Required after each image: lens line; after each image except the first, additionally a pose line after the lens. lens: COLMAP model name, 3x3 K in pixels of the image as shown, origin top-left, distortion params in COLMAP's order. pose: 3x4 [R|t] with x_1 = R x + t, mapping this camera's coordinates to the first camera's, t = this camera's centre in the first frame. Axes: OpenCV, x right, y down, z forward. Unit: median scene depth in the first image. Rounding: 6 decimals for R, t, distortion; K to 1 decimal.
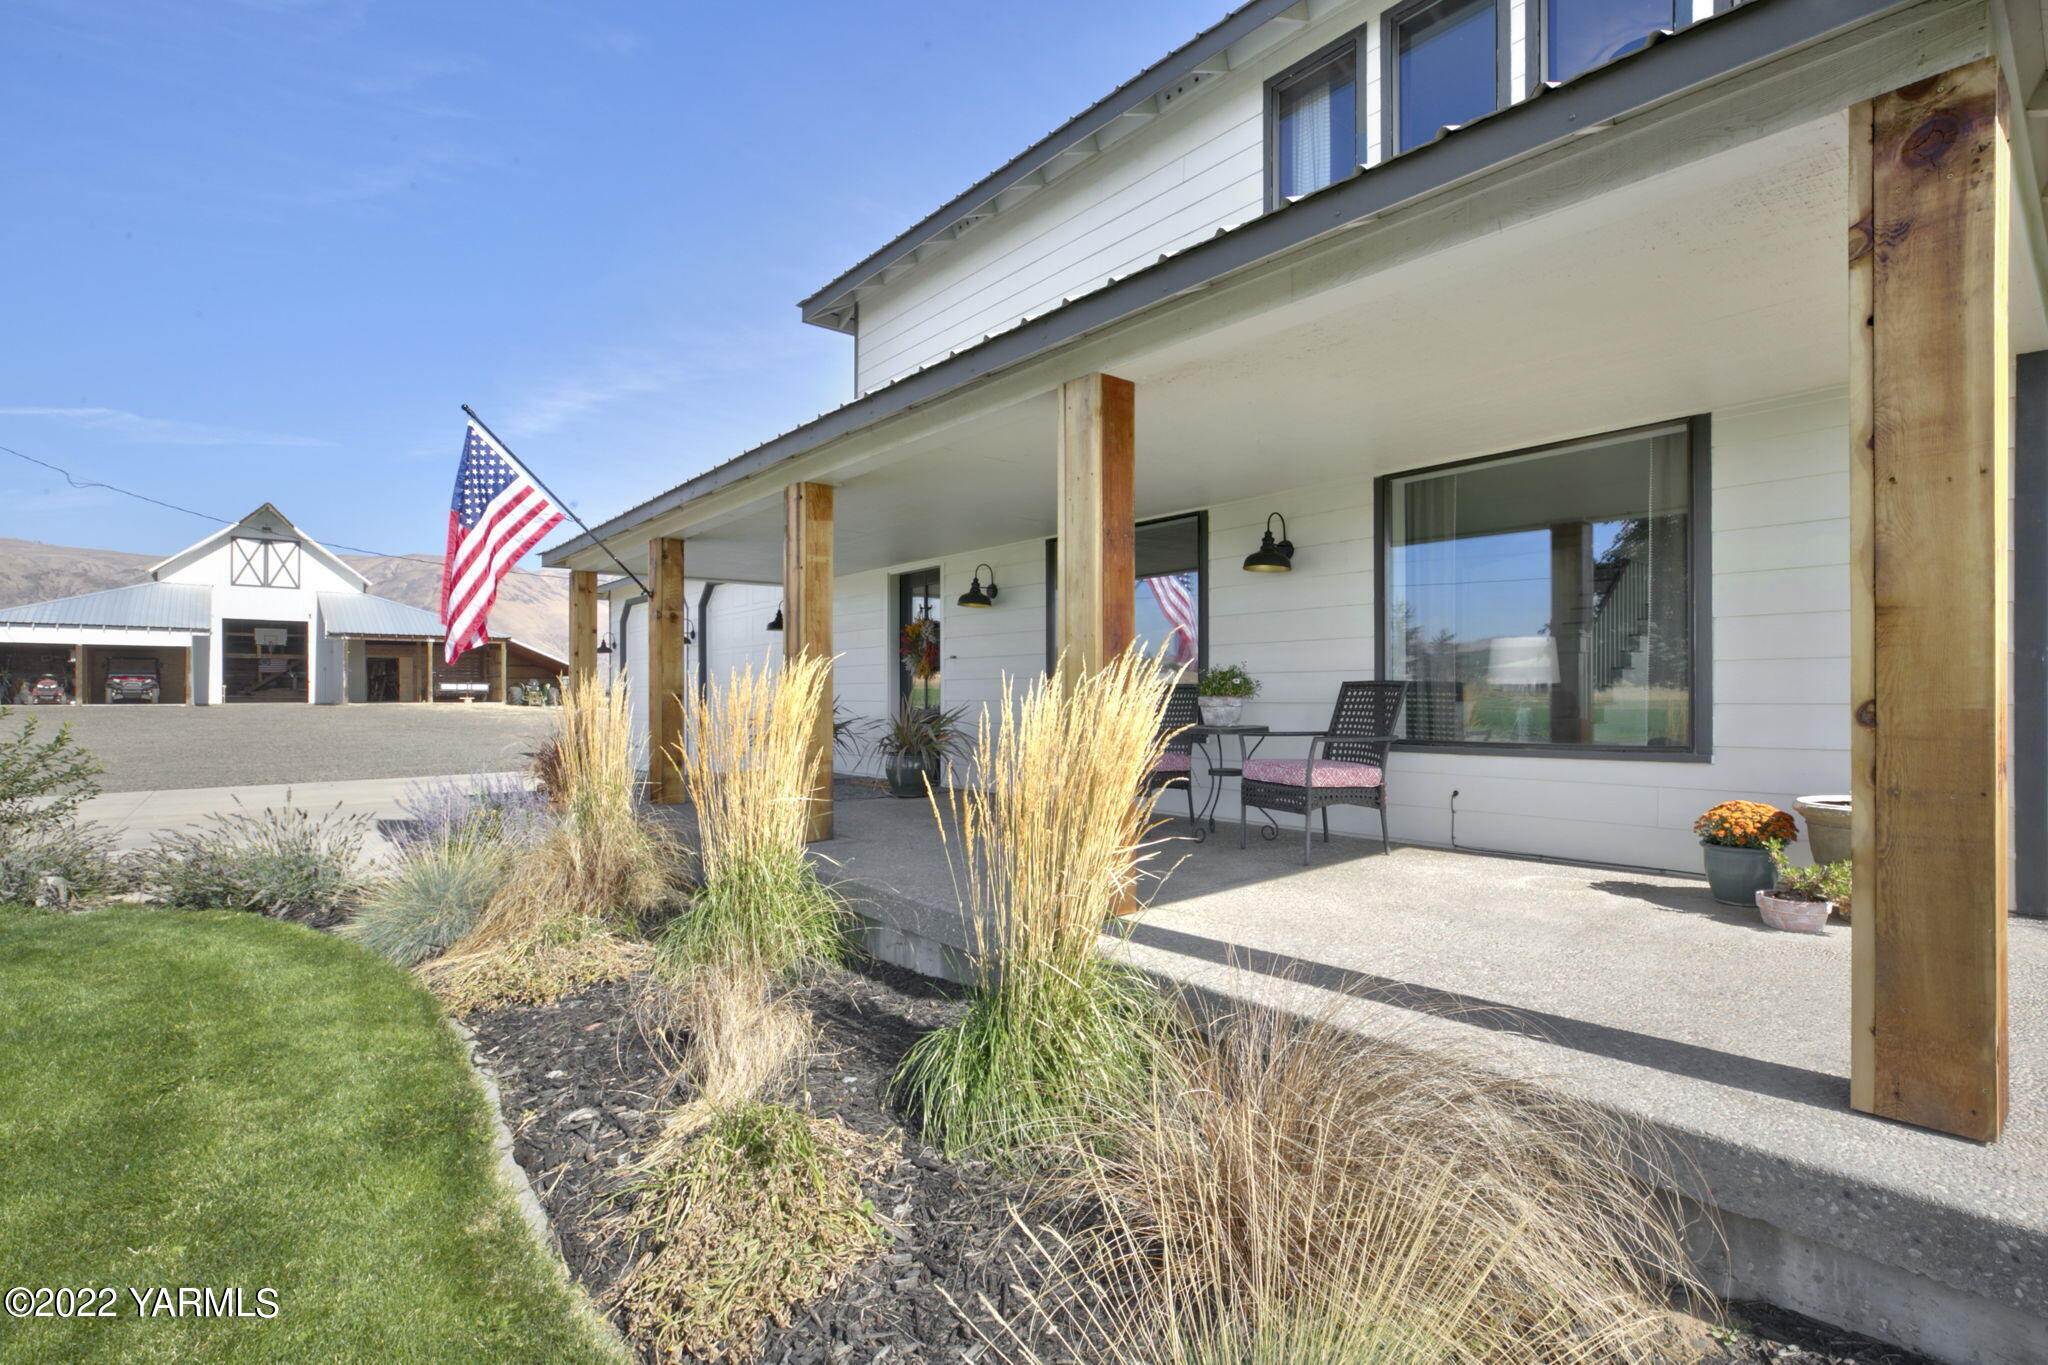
lens RADIAL K [[946.0, 0, 1011.9], [0, 946.0, 679.0], [0, 0, 1]] dist [-0.004901, -0.000830]
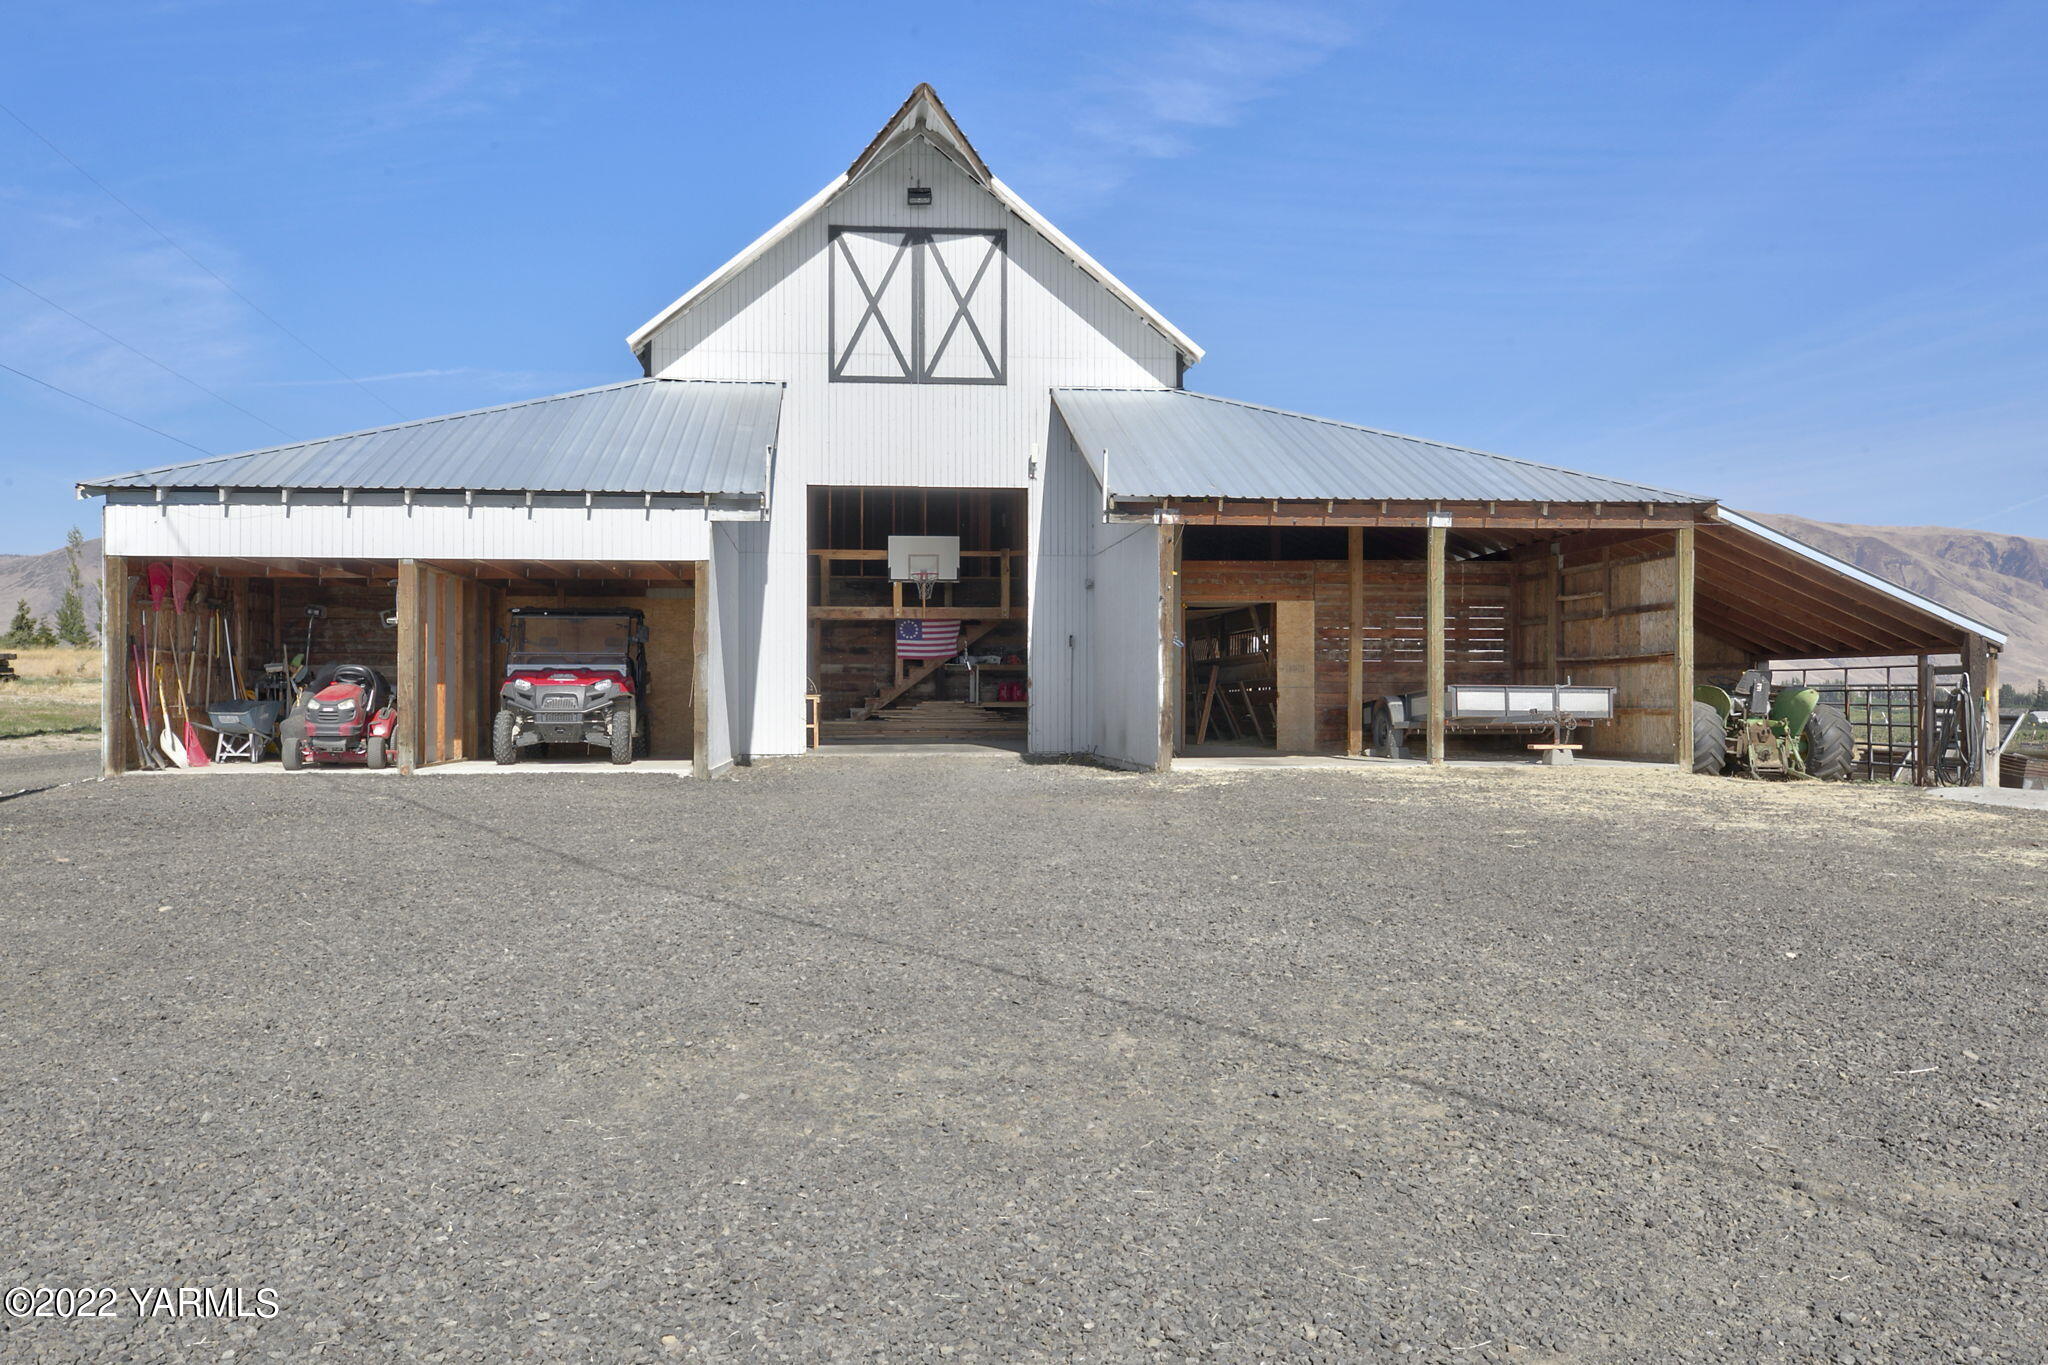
lens RADIAL K [[1426.0, 0, 1025.1], [0, 1426.0, 685.9], [0, 0, 1]] dist [0.000447, 0.001537]
pose [[0.842389, -0.003786, -0.538857, -0.505115], [0.008481, 0.999945, 0.006233, 0.000754], [0.538804, -0.009820, 0.842374, 0.617571]]
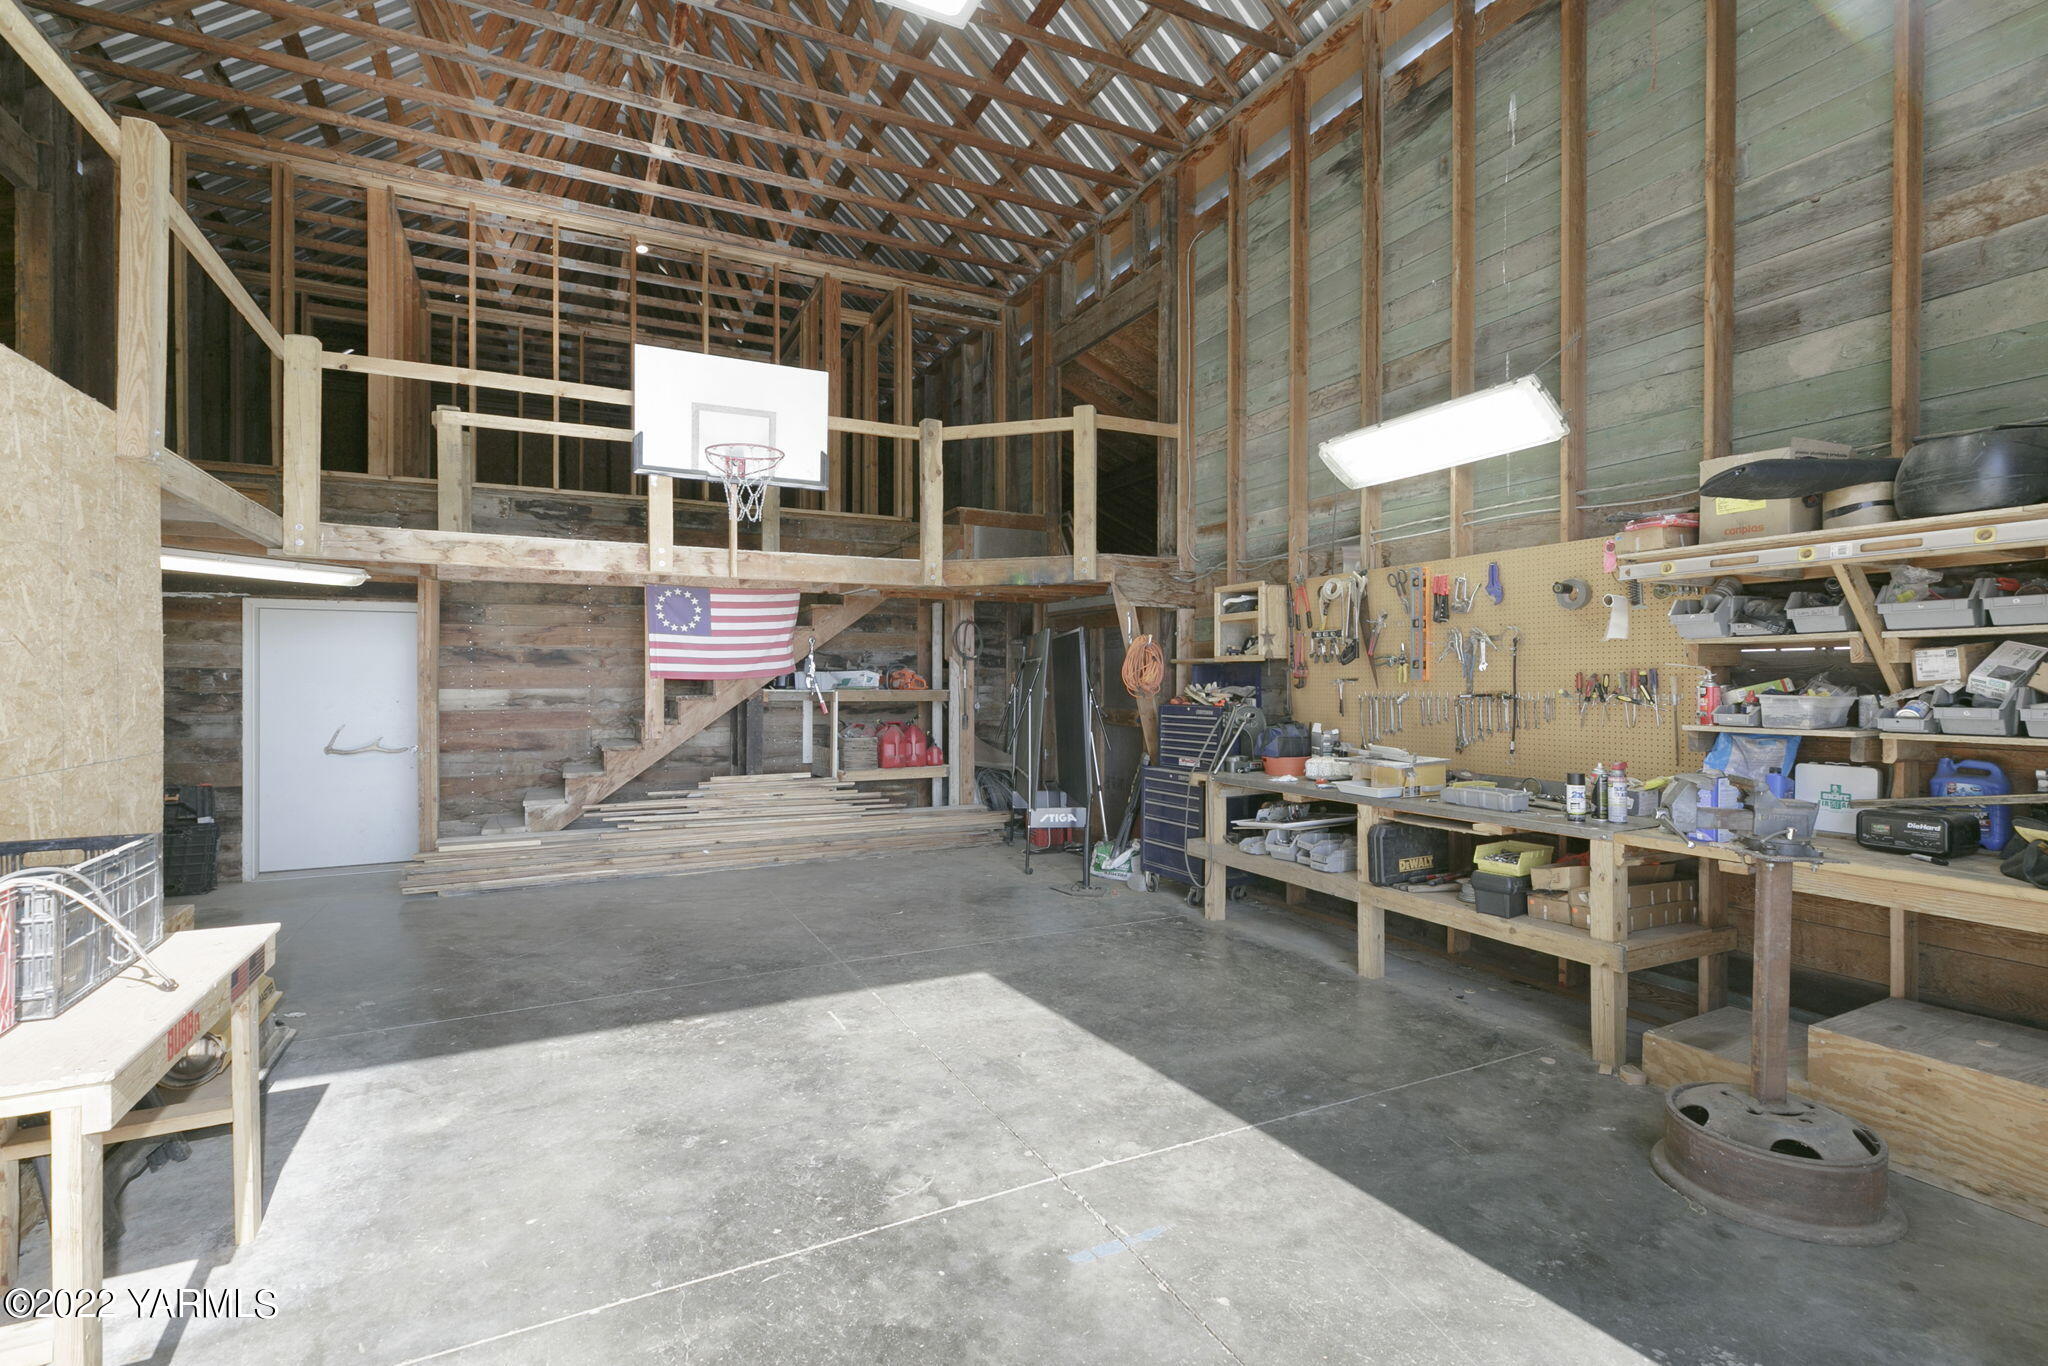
lens RADIAL K [[946.0, 0, 1036.8], [0, 946.0, 680.2], [0, 0, 1]] dist [-0.004901, -0.000830]
pose [[0.976455, -0.001843, -0.215715, -0.776054], [0.004510, 0.999919, 0.011868, -0.008879], [0.215676, -0.012562, 0.976384, 0.952082]]
